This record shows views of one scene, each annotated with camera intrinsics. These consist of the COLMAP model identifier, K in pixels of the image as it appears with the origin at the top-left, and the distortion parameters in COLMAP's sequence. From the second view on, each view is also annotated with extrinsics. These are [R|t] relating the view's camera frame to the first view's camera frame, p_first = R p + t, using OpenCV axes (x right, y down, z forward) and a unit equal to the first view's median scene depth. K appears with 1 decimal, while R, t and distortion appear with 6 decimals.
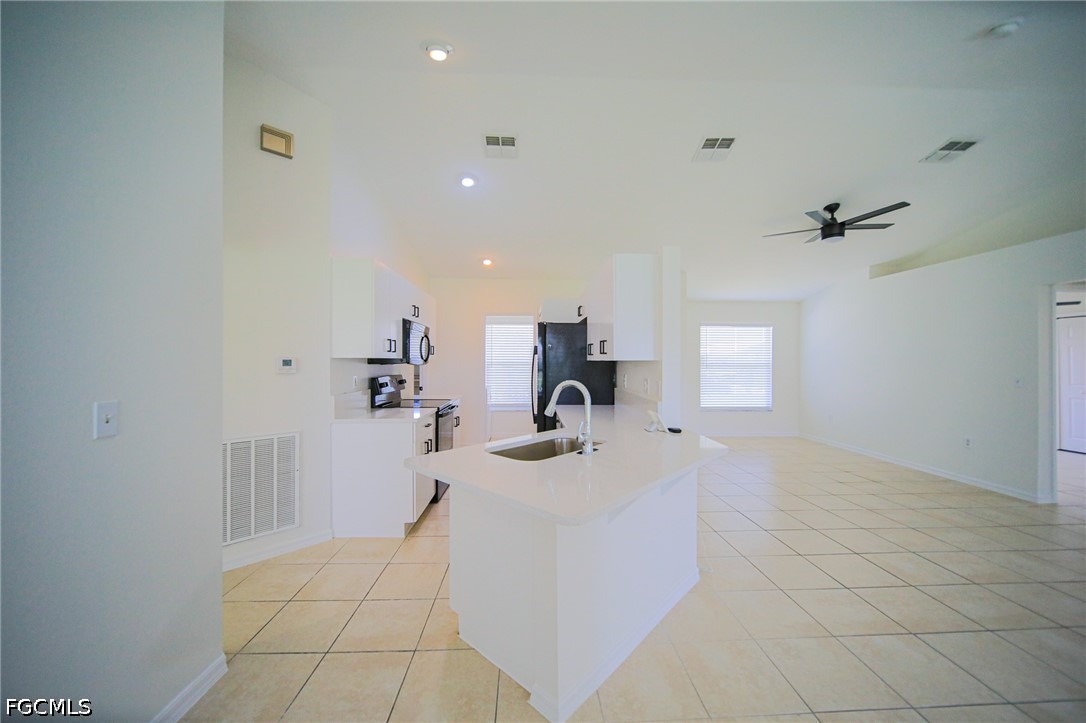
lens RADIAL K [[401.3, 0, 543.0], [0, 401.3, 361.5], [0, 0, 1]] dist [-0.001015, -0.000149]
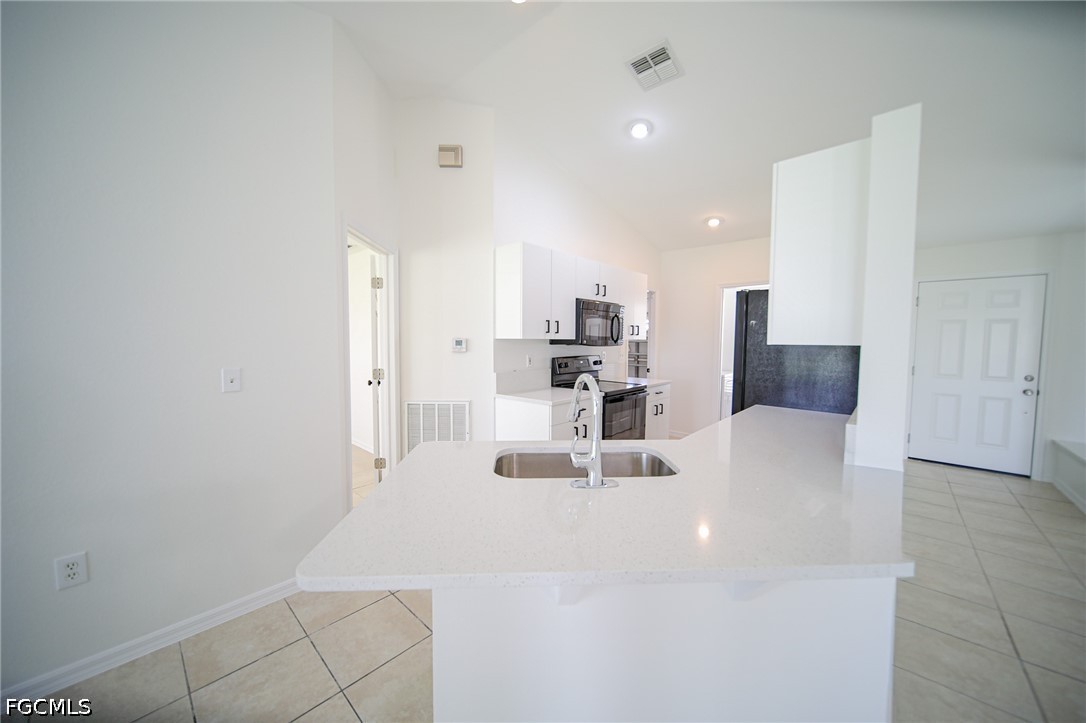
lens RADIAL K [[387.9, 0, 543.0], [0, 387.9, 361.5], [0, 0, 1]] dist [0.001653, 0.000099]
pose [[0.707704, 0.044923, -0.705079, 0.333882], [-0.006915, 0.998369, 0.056668, -0.008230], [0.706475, -0.035228, 0.706861, 0.326961]]
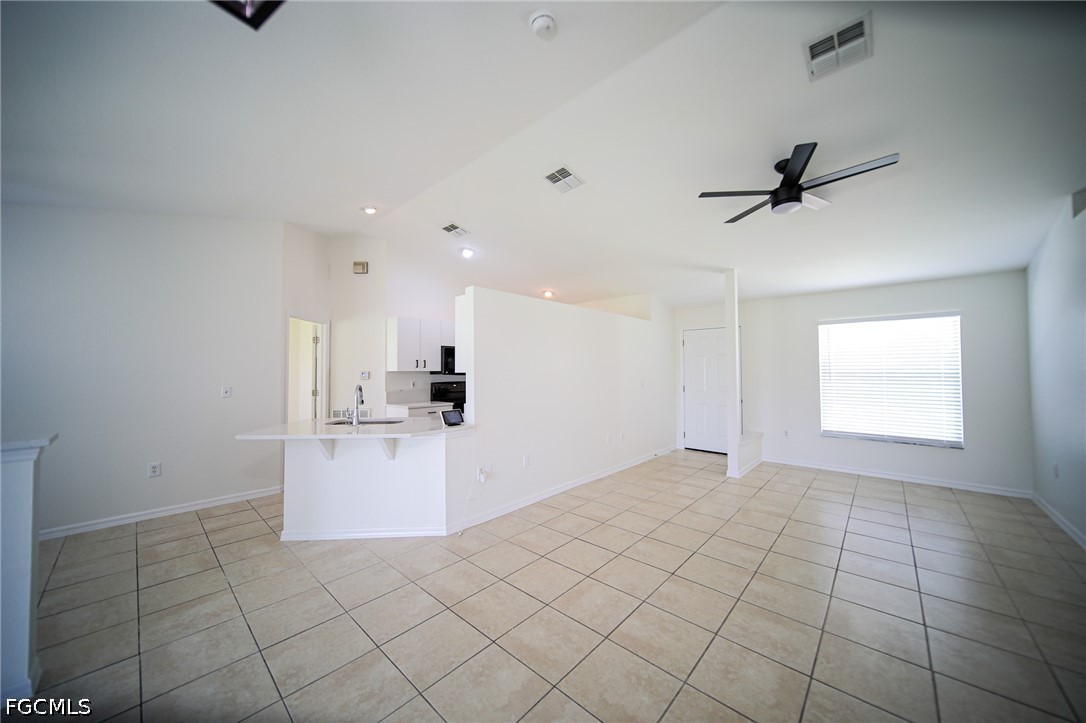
lens RADIAL K [[378.1, 0, 543.0], [0, 378.1, 361.5], [0, 0, 1]] dist [-0.001584, -0.000247]
pose [[0.704138, -0.020503, -0.709767, 1.255492], [0.005163, 0.999704, -0.023756, -0.008848], [0.710045, 0.013063, 0.704035, 0.270030]]
